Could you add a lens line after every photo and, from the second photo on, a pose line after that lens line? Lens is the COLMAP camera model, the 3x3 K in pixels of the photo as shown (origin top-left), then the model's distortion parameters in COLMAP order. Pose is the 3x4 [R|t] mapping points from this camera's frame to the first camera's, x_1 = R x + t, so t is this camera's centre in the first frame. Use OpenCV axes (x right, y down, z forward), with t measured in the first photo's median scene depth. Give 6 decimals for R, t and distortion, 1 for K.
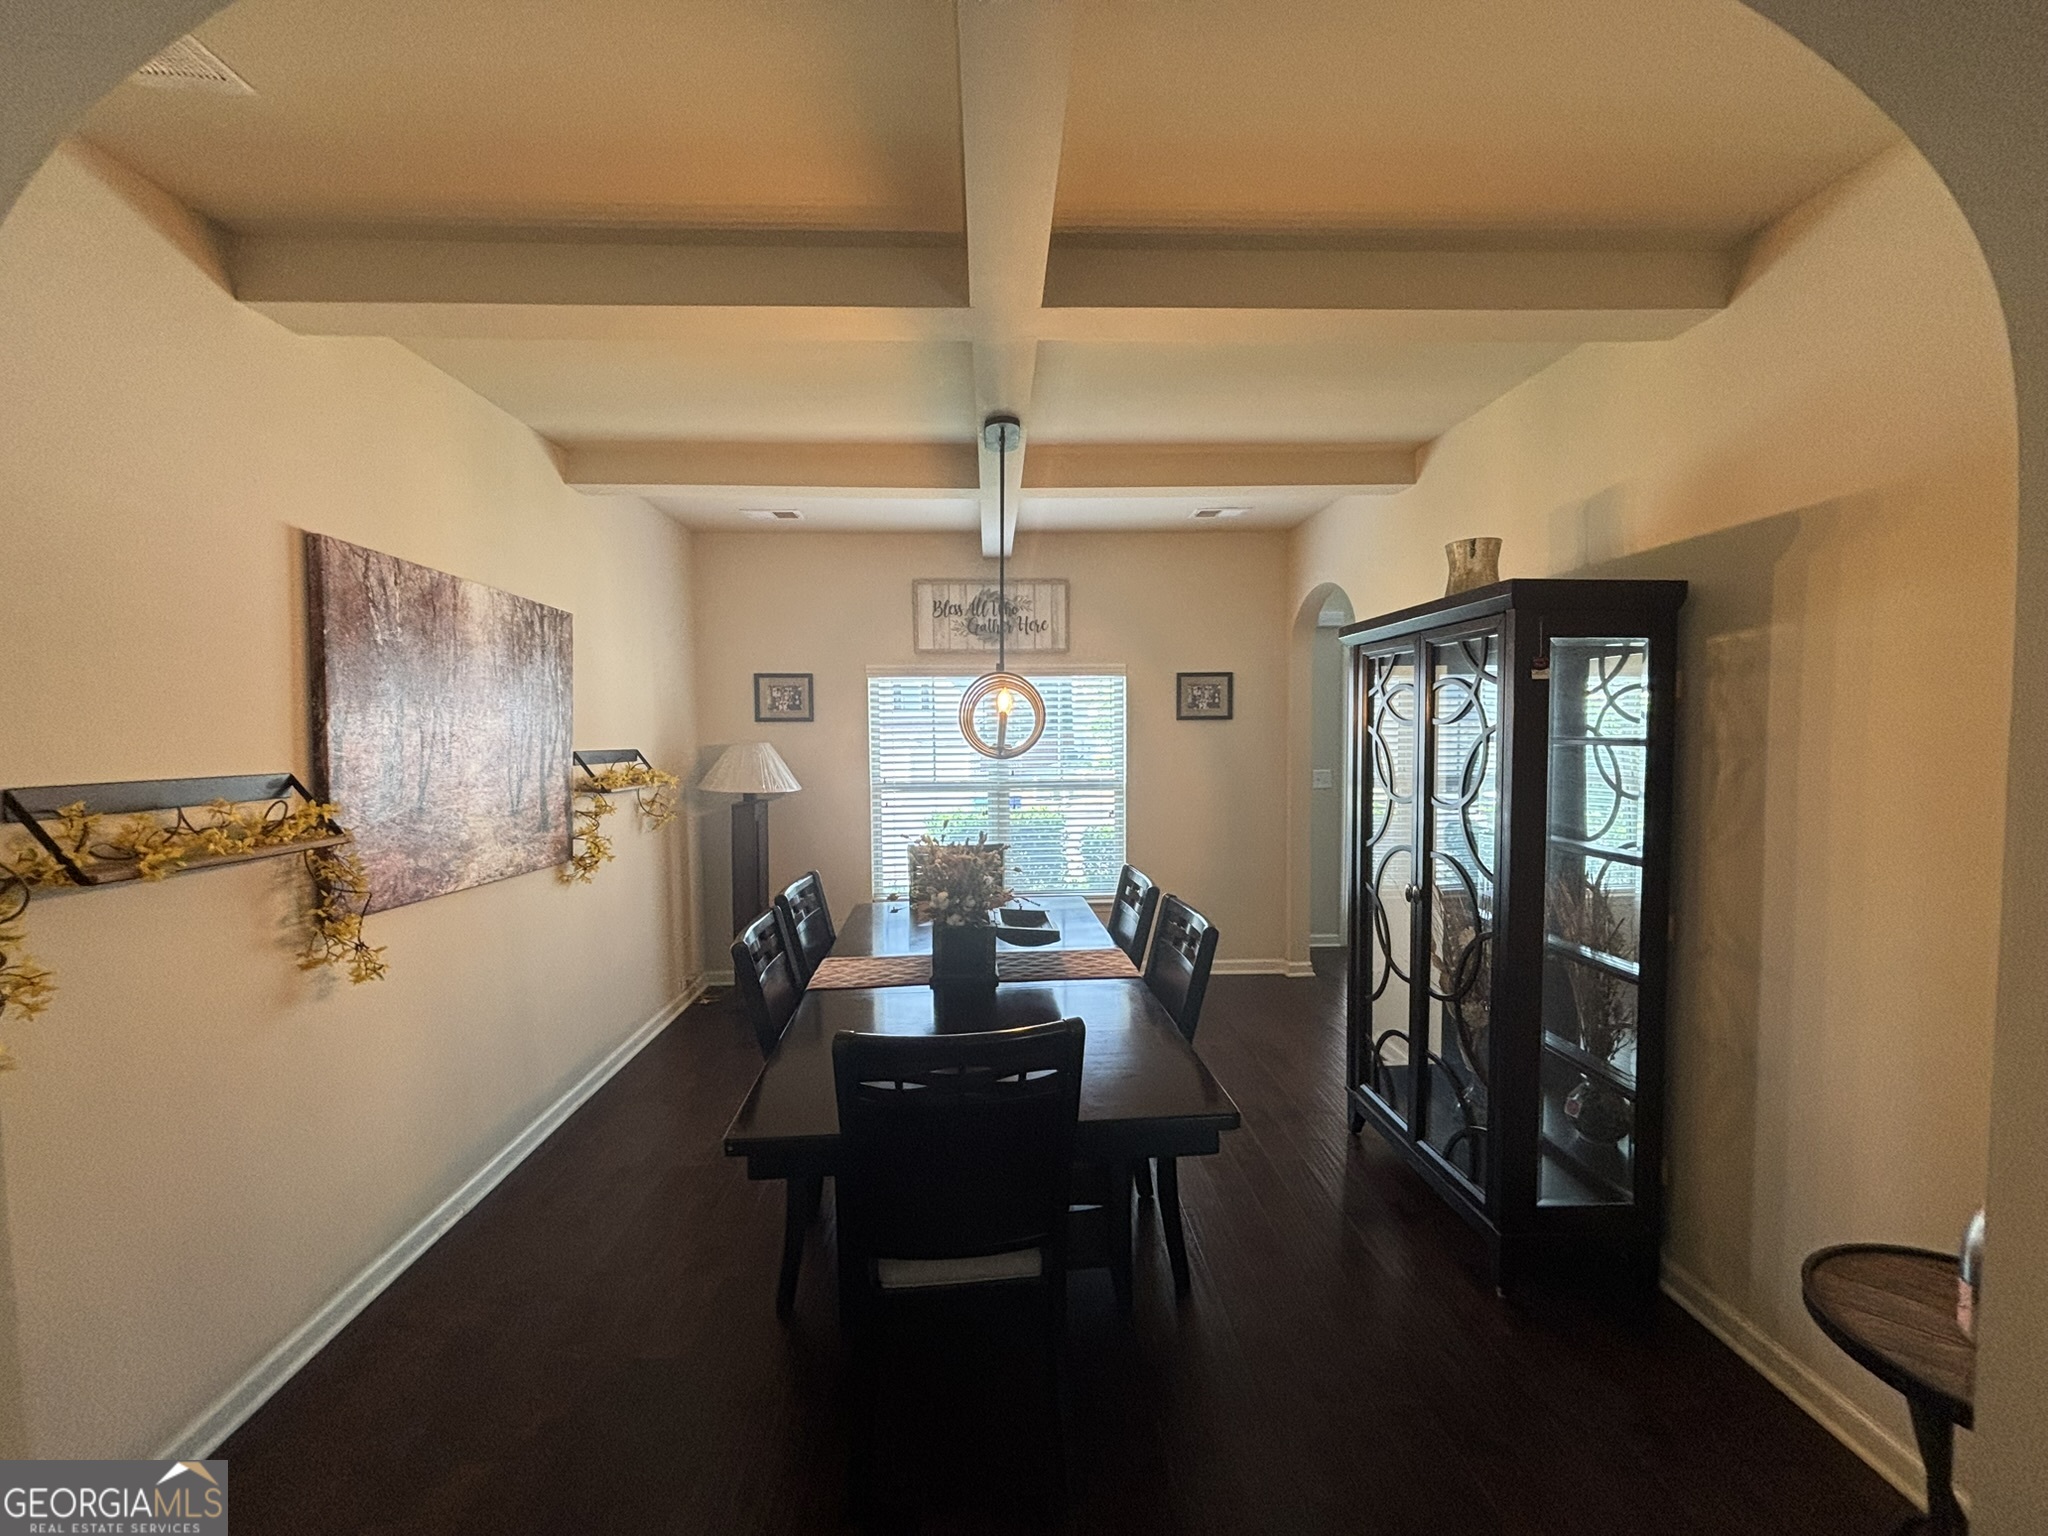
lens RADIAL K [[825.4, 0, 1024.0], [0, 825.4, 768.0], [0, 0, 1]] dist [0.000790, -0.000102]
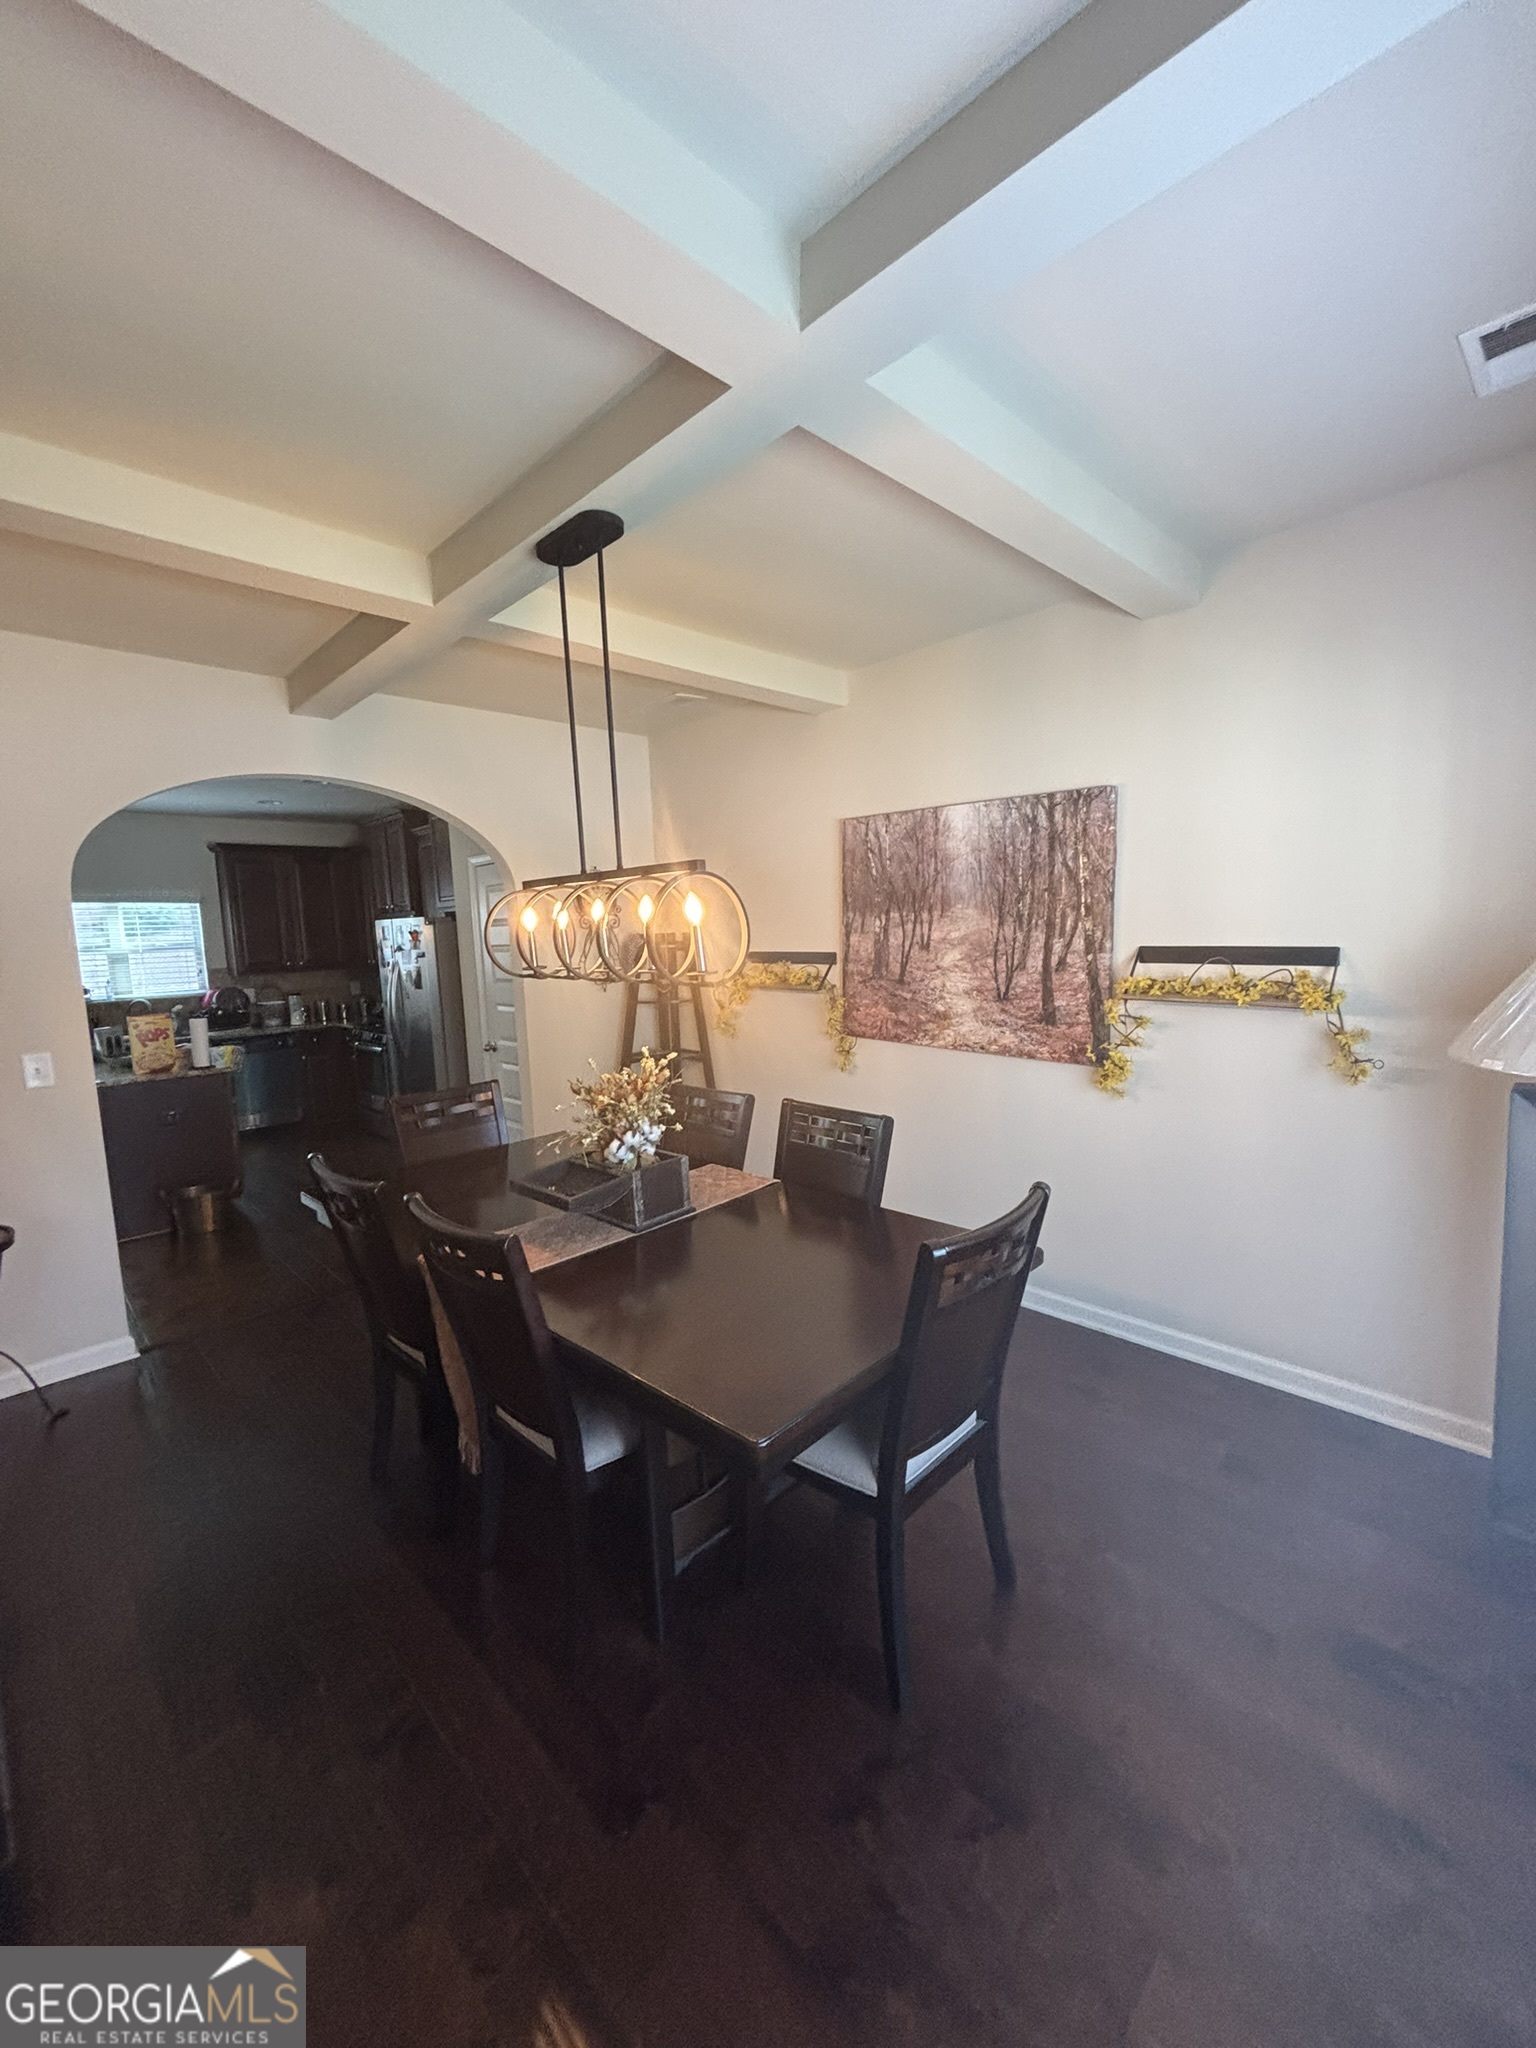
lens RADIAL K [[825.4, 0, 768.0], [0, 825.4, 1024.0], [0, 0, 1]] dist [0.000790, -0.000102]
pose [[-0.740343, 0.120927, -0.661263, 0.351324], [0.015780, 0.986542, 0.162744, -0.097082], [0.672044, 0.110052, -0.732288, 1.562194]]
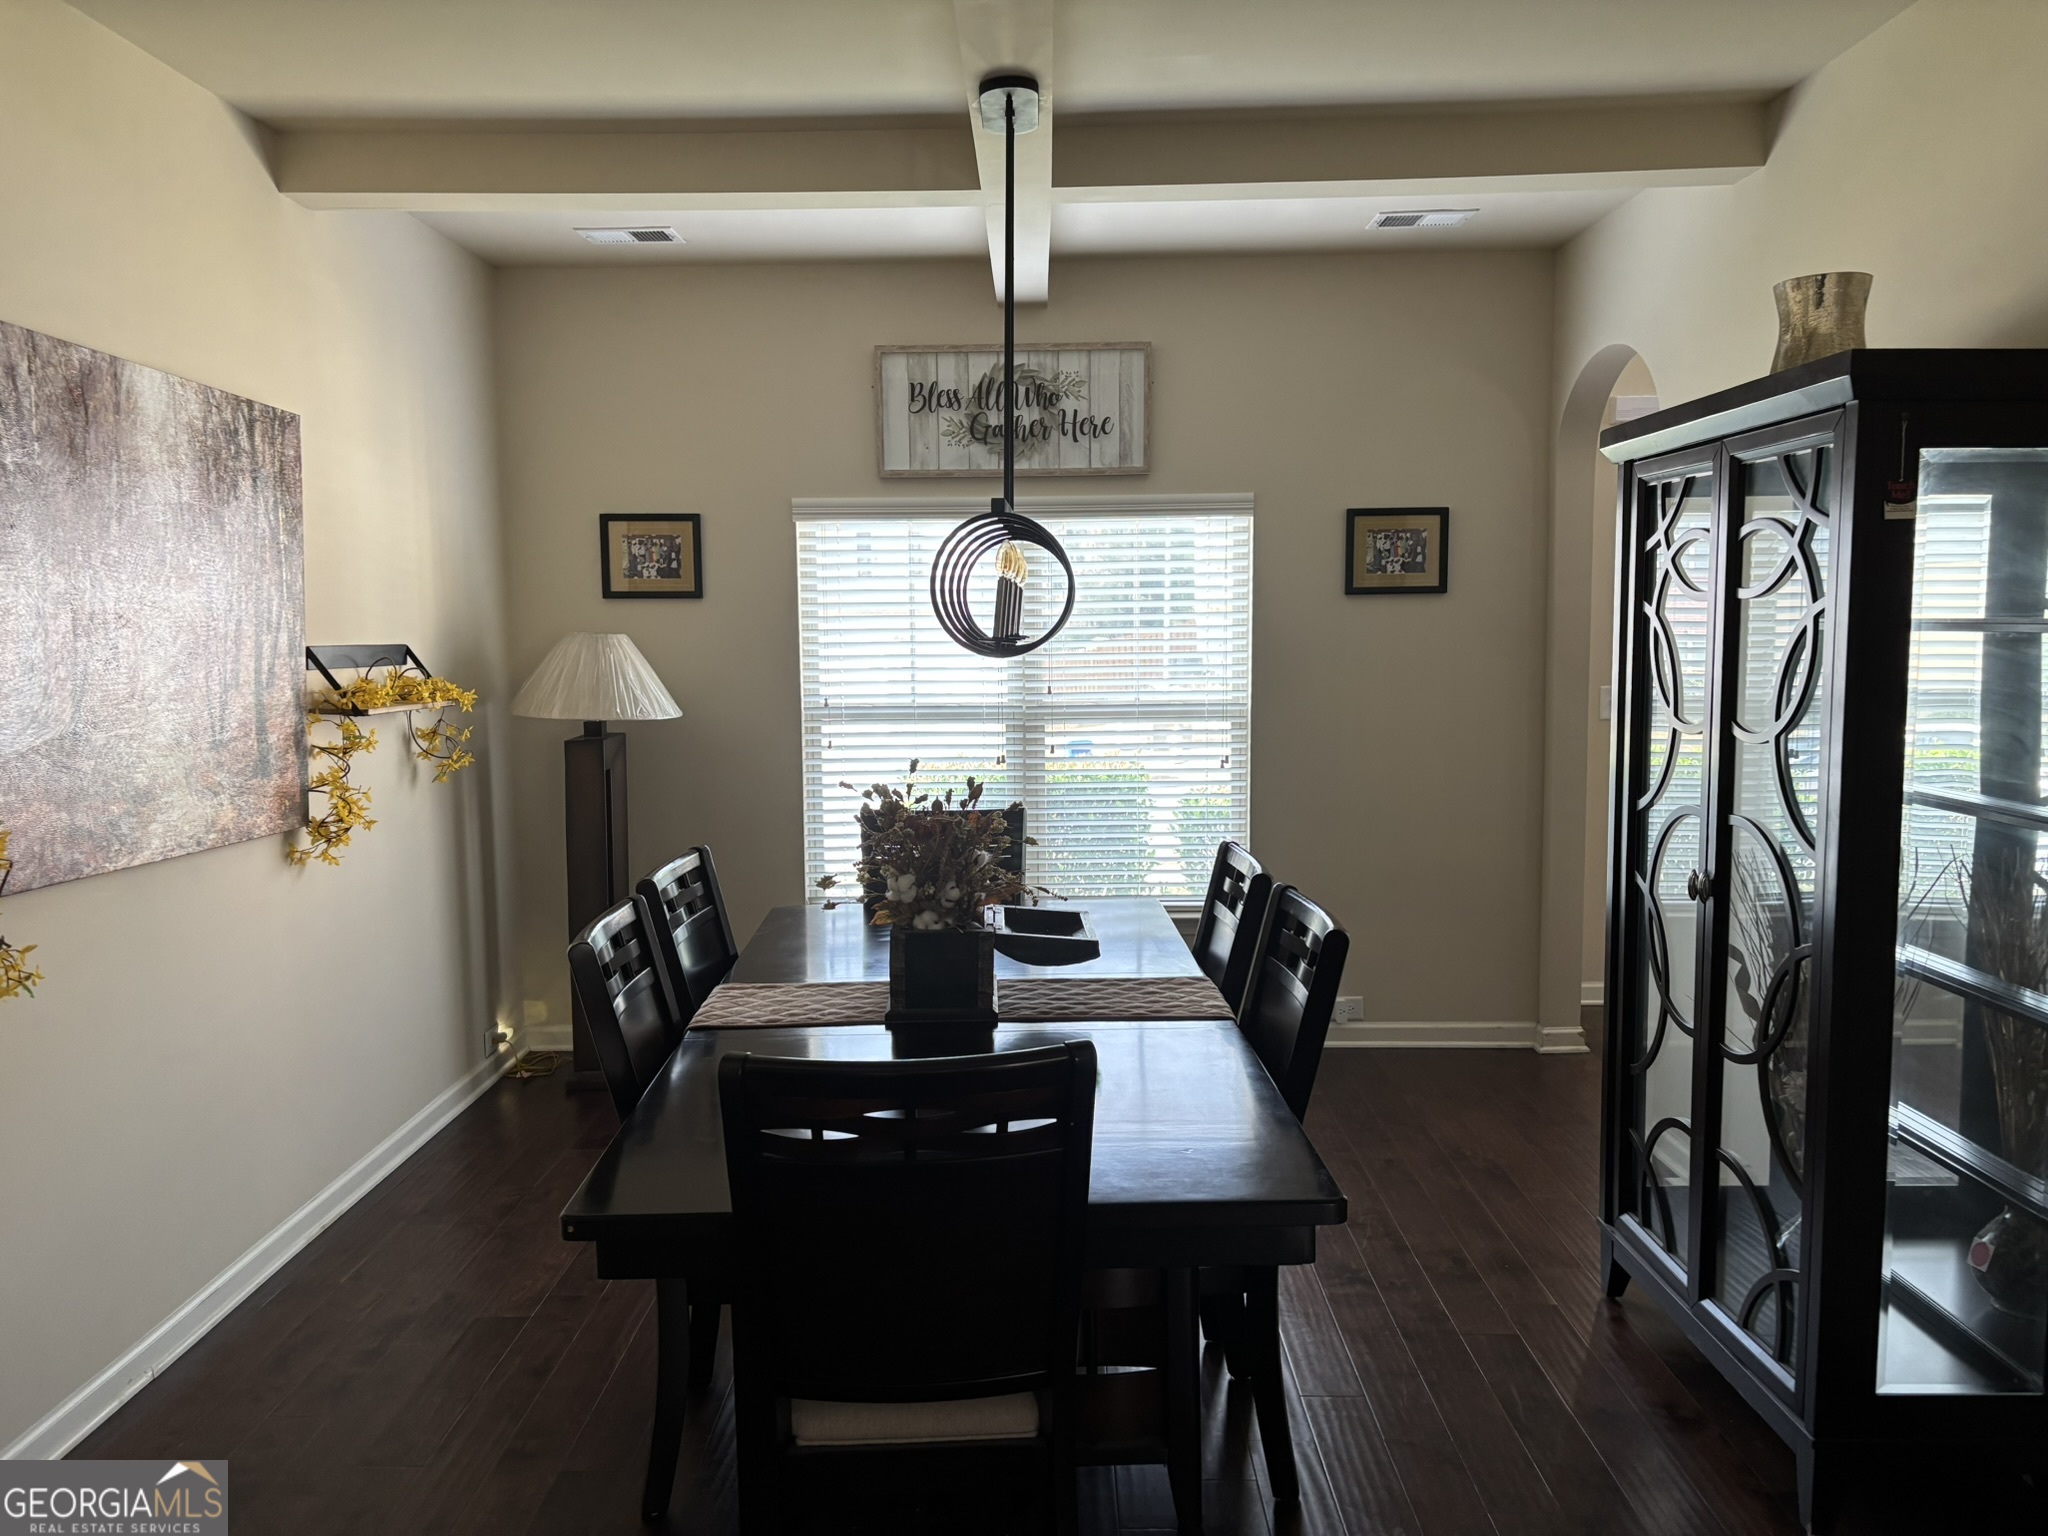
lens RADIAL K [[1577.2, 0, 1024.0], [0, 1577.2, 768.0], [0, 0, 1]] dist [-0.011541, 0.089120]
pose [[0.998452, 0.004761, -0.055411, 0.045849], [-0.002043, 0.998796, 0.049009, 0.012092], [0.055578, -0.048820, 0.997260, -0.136098]]
